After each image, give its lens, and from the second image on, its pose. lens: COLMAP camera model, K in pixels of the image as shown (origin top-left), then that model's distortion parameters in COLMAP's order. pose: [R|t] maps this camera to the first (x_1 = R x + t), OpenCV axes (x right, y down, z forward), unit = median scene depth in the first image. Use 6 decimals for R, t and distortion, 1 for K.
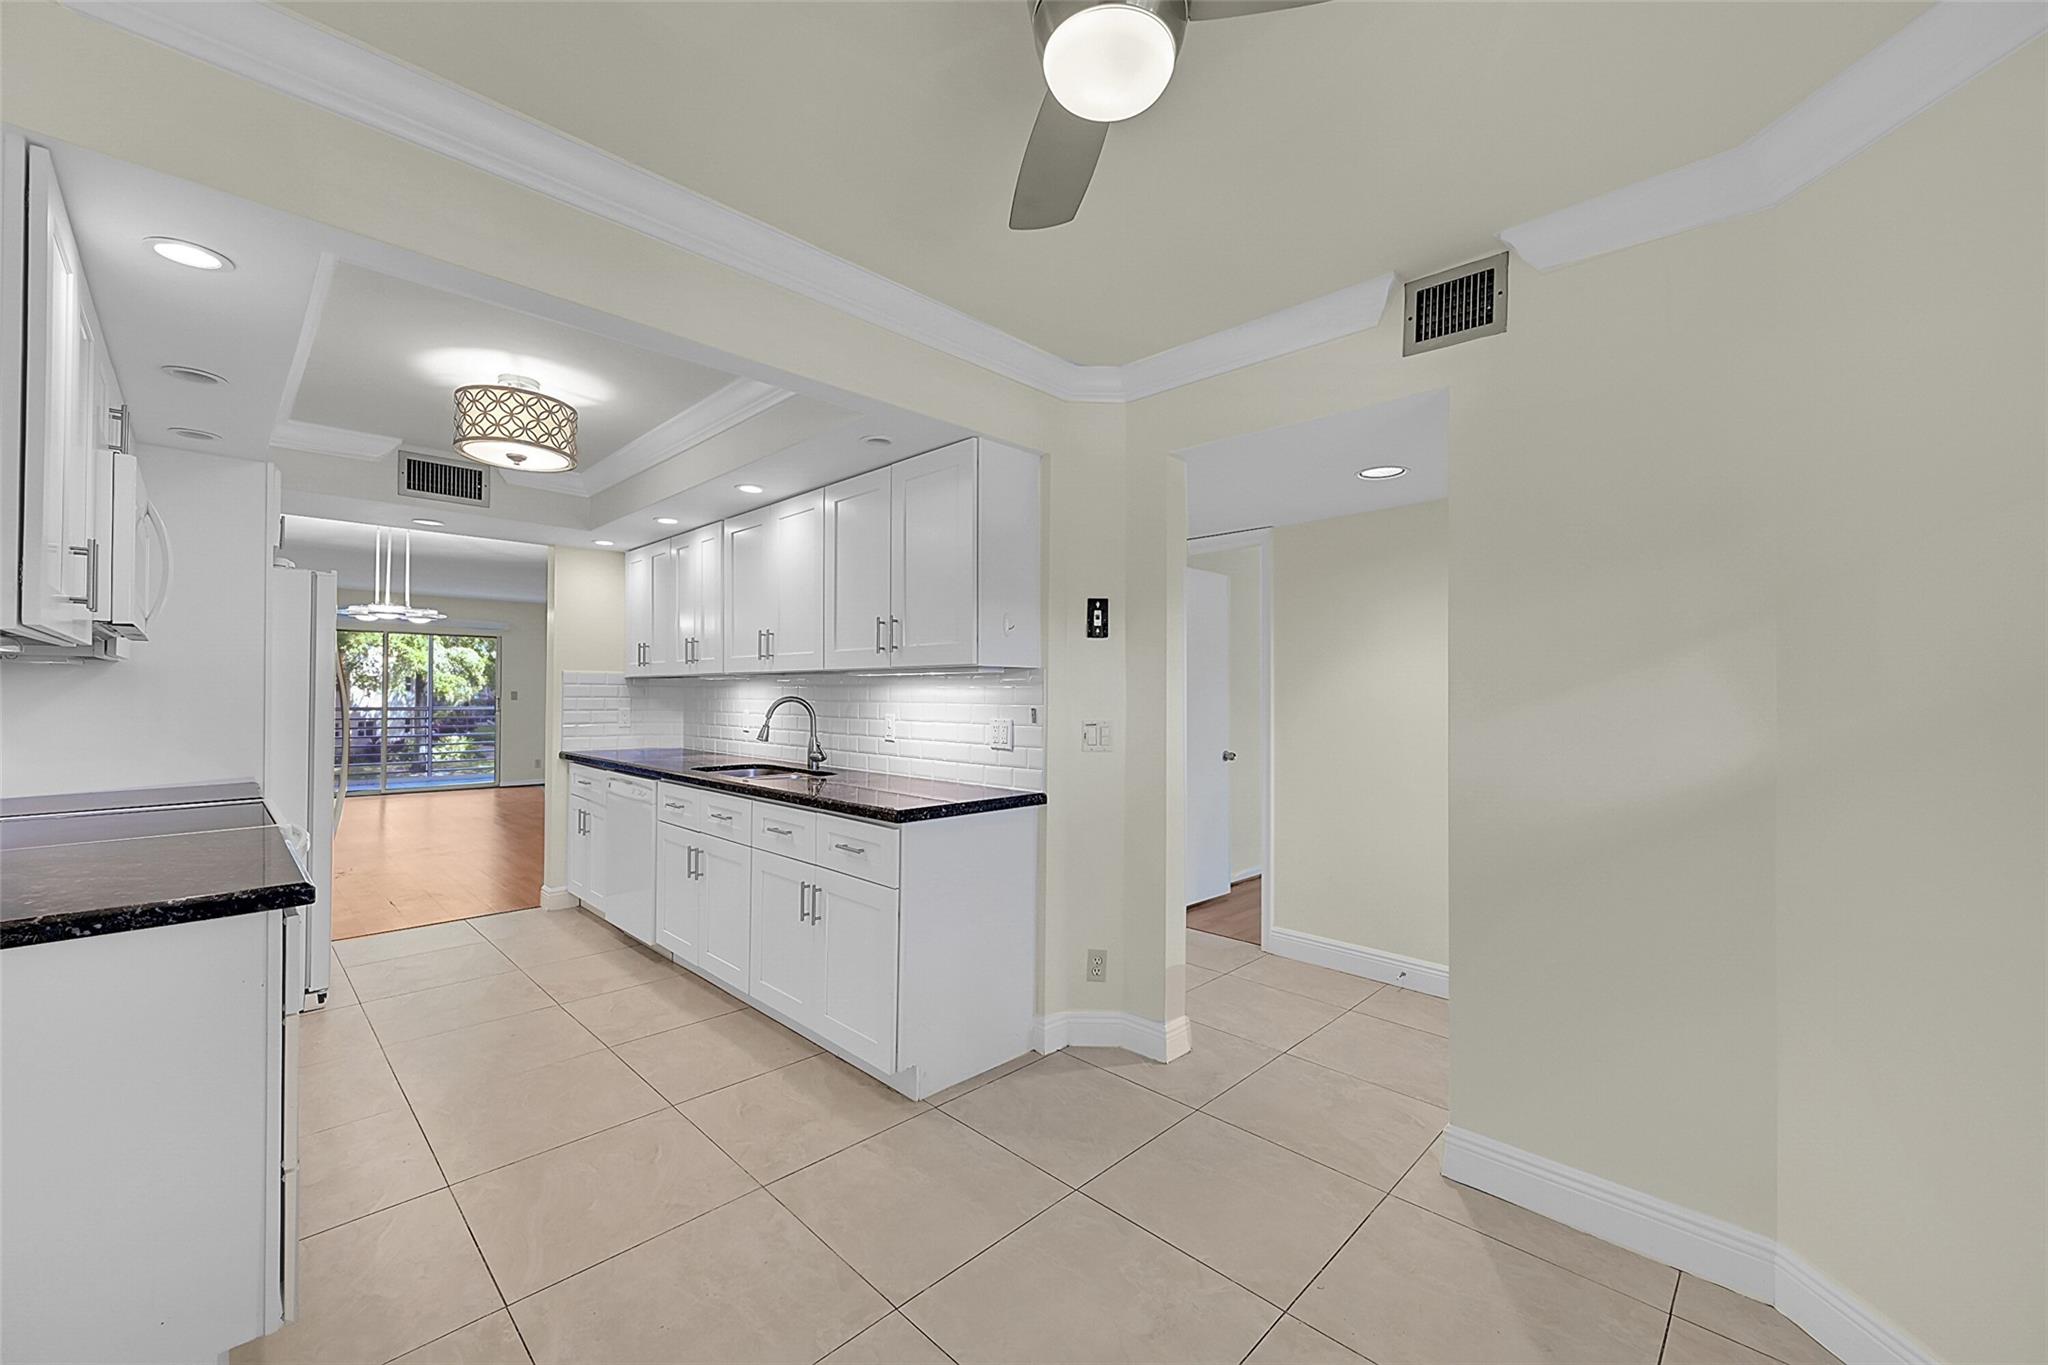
lens RADIAL K [[805.6, 0, 1023.0], [0, 805.6, 683.0], [0, 0, 1]] dist [-0.000167, -0.000041]
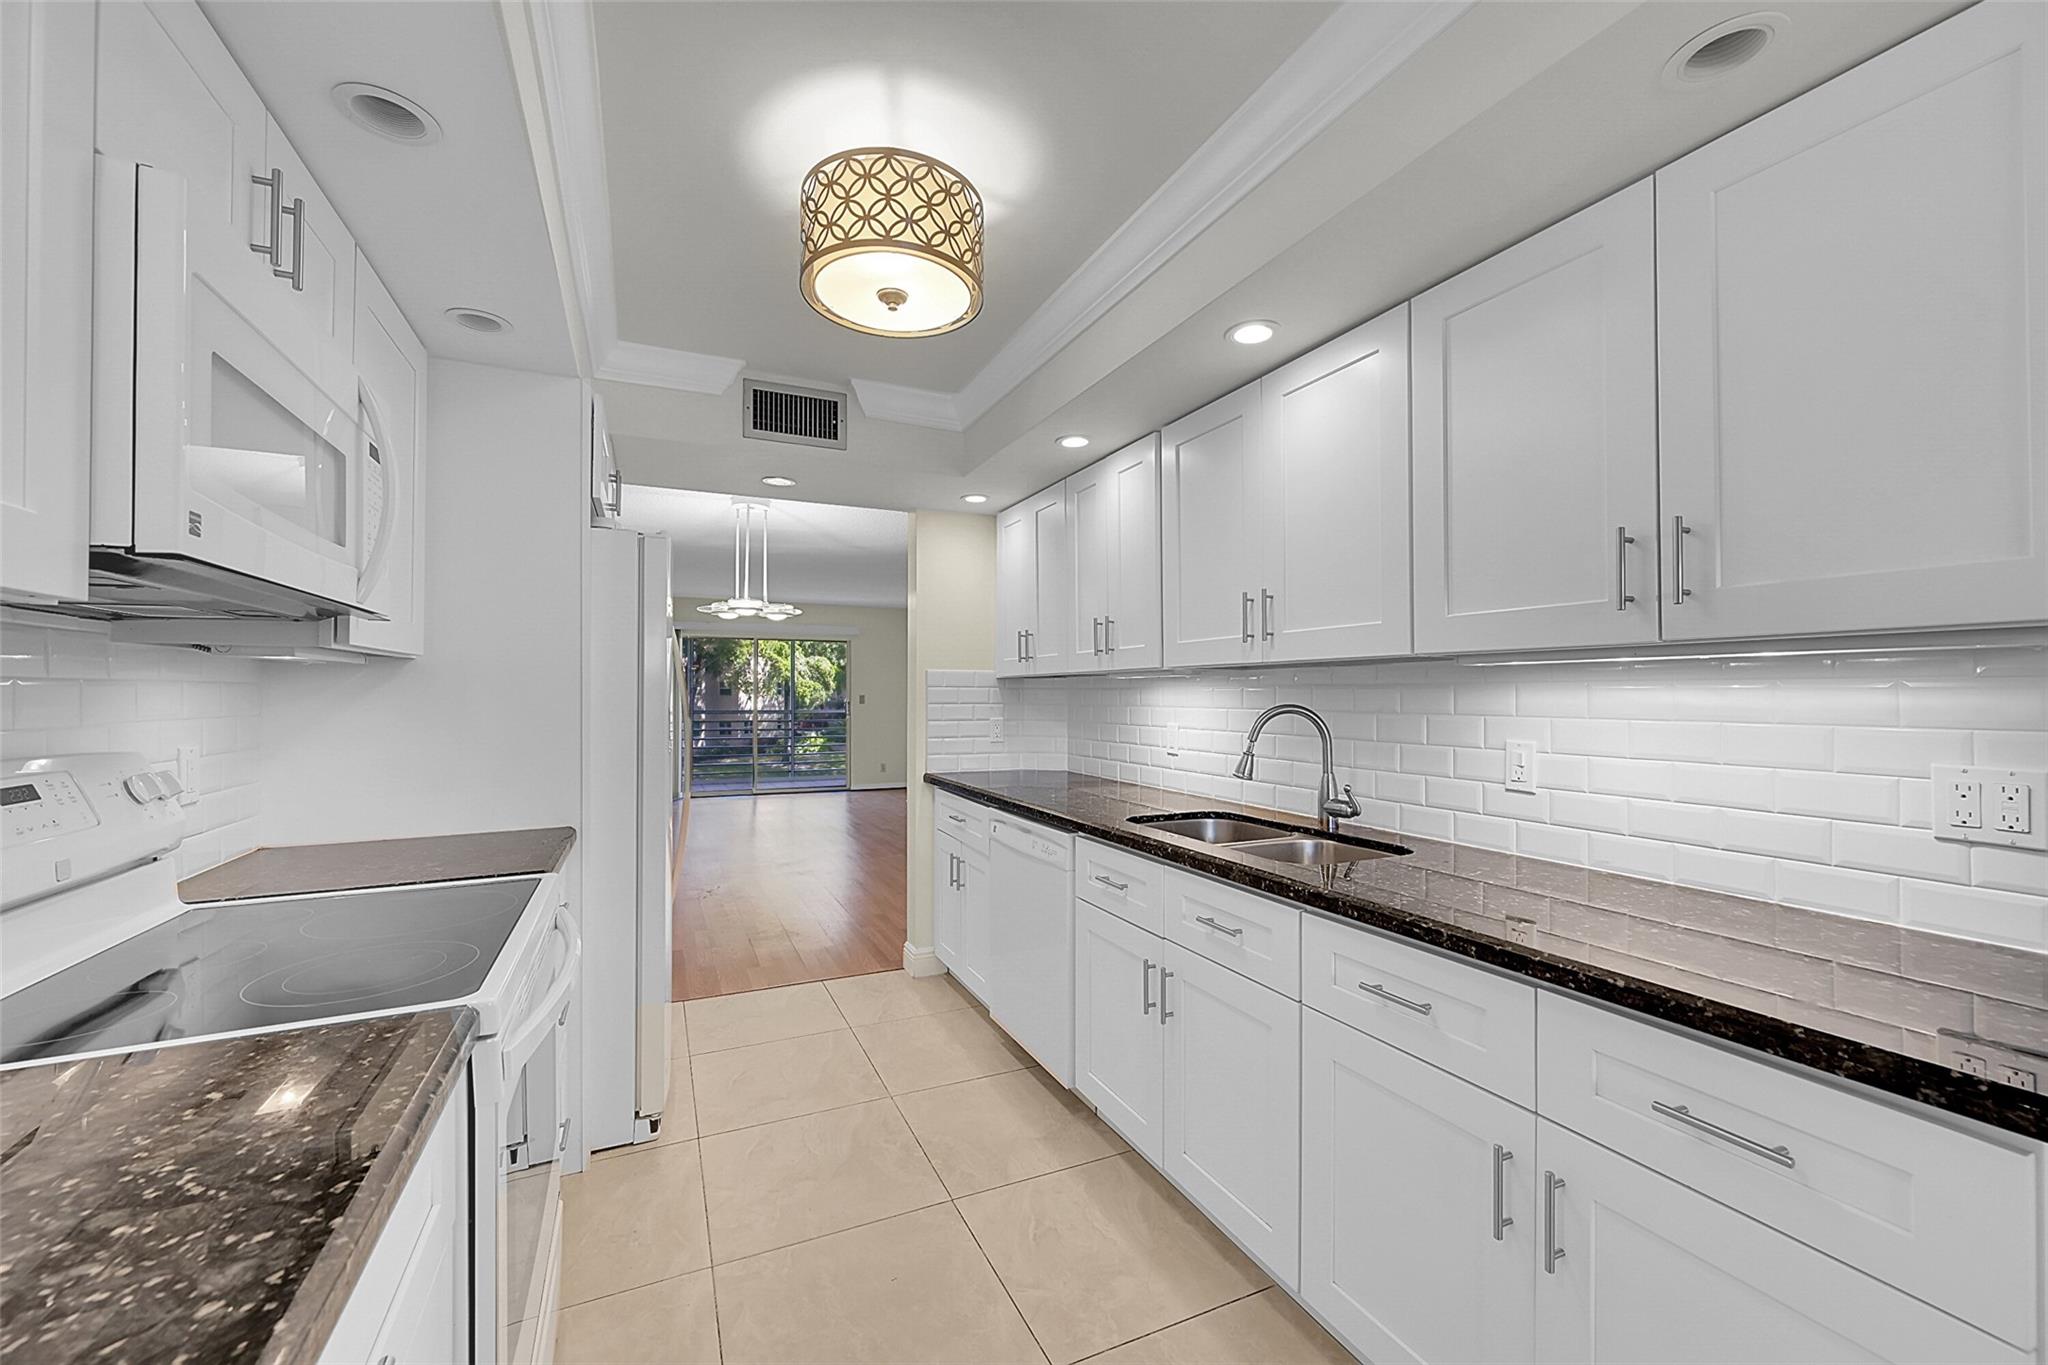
lens RADIAL K [[805.6, 0, 1025.4], [0, 805.6, 682.5], [0, 0, 1]] dist [-0.000167, -0.000041]
pose [[0.937074, -0.009715, -0.348995, -0.206651], [0.008806, 0.999952, -0.004191, 0.001046], [0.349020, 0.000854, 0.937115, 0.298394]]
